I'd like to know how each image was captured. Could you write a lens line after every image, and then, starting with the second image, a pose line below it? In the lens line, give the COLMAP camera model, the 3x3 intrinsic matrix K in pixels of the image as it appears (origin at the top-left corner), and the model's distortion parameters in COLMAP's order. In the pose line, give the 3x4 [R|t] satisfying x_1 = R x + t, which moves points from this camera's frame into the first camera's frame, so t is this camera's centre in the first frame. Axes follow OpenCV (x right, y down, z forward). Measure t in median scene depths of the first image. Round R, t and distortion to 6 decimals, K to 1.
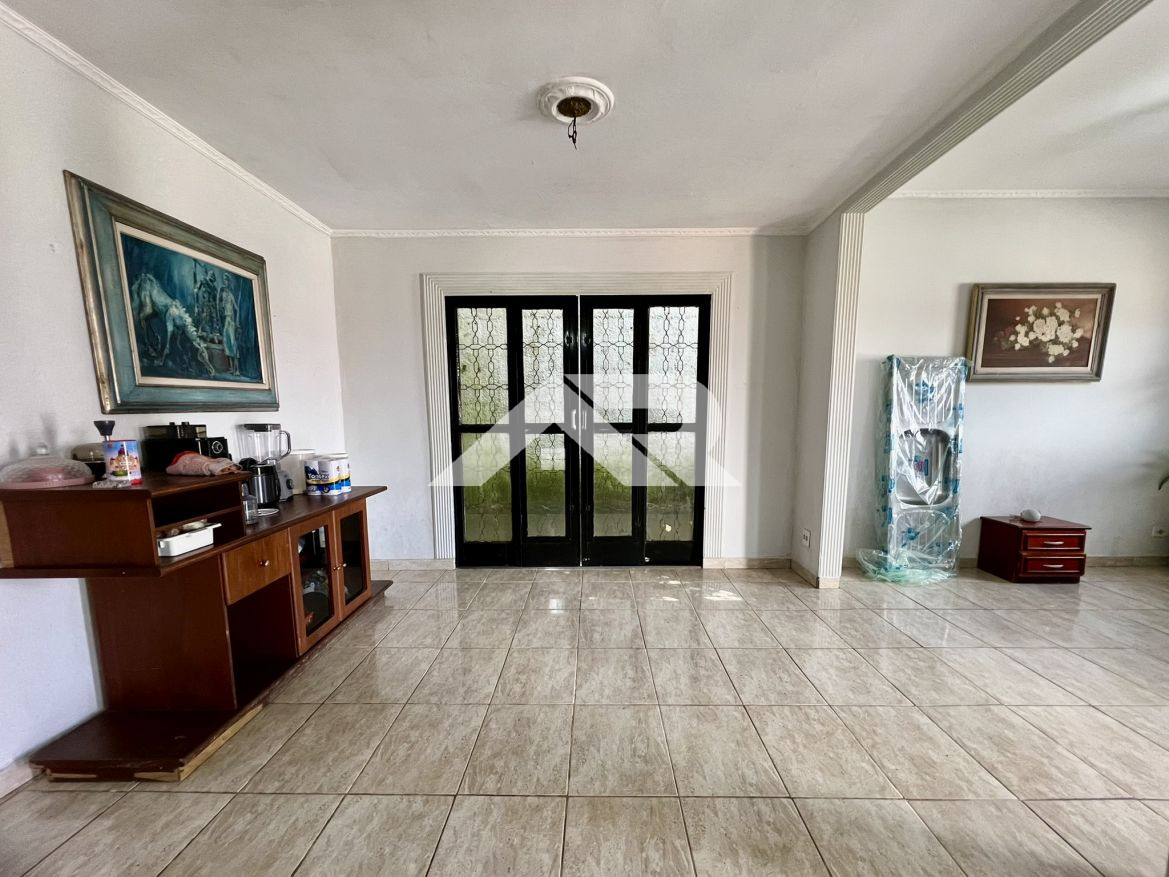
lens RADIAL K [[472.4, 0, 580.3], [0, 472.4, 445.5], [0, 0, 1]] dist [0.001834, 0.000392]
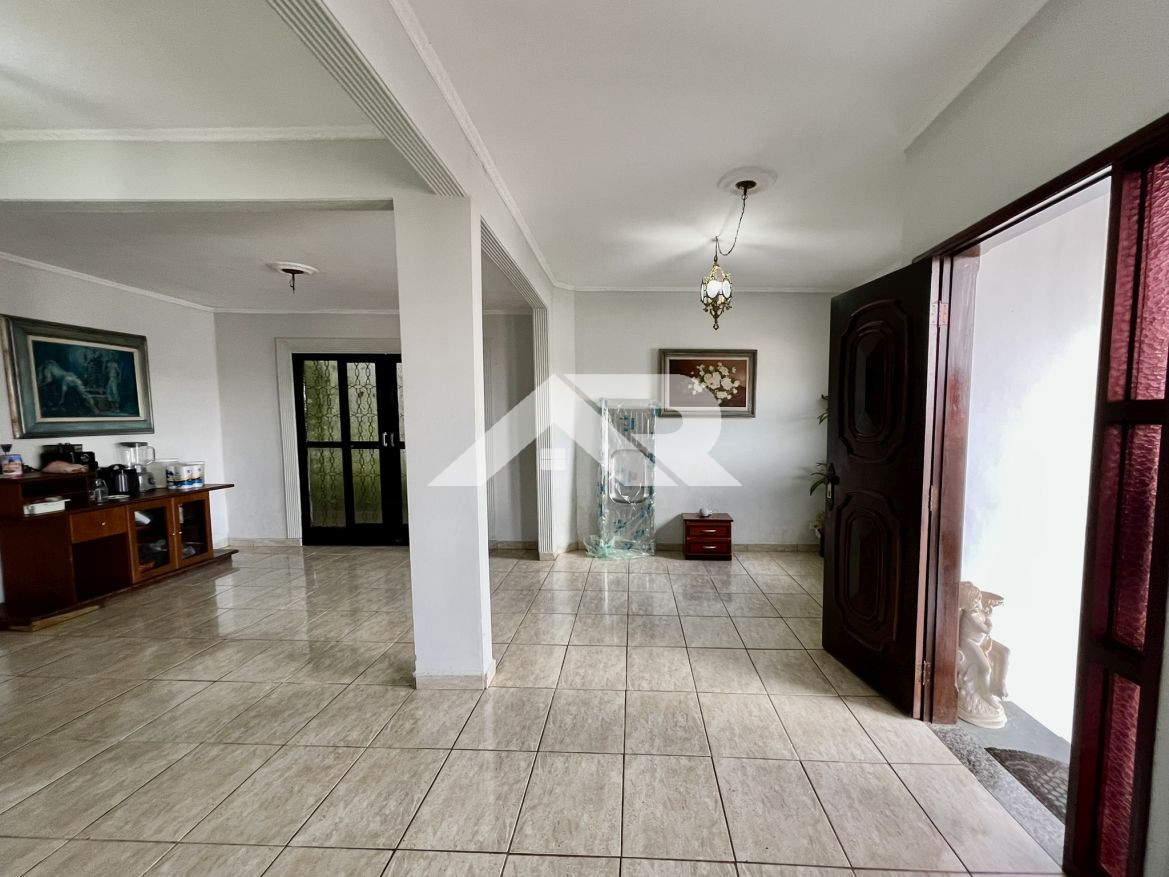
lens RADIAL K [[472.4, 0, 589.4], [0, 472.4, 432.9], [0, 0, 1]] dist [0.001834, 0.000392]
pose [[0.999887, 0.012916, -0.007636, 0.821701], [-0.013254, 0.998854, -0.045996, -0.023486], [0.007033, 0.046092, 0.998912, -0.548044]]
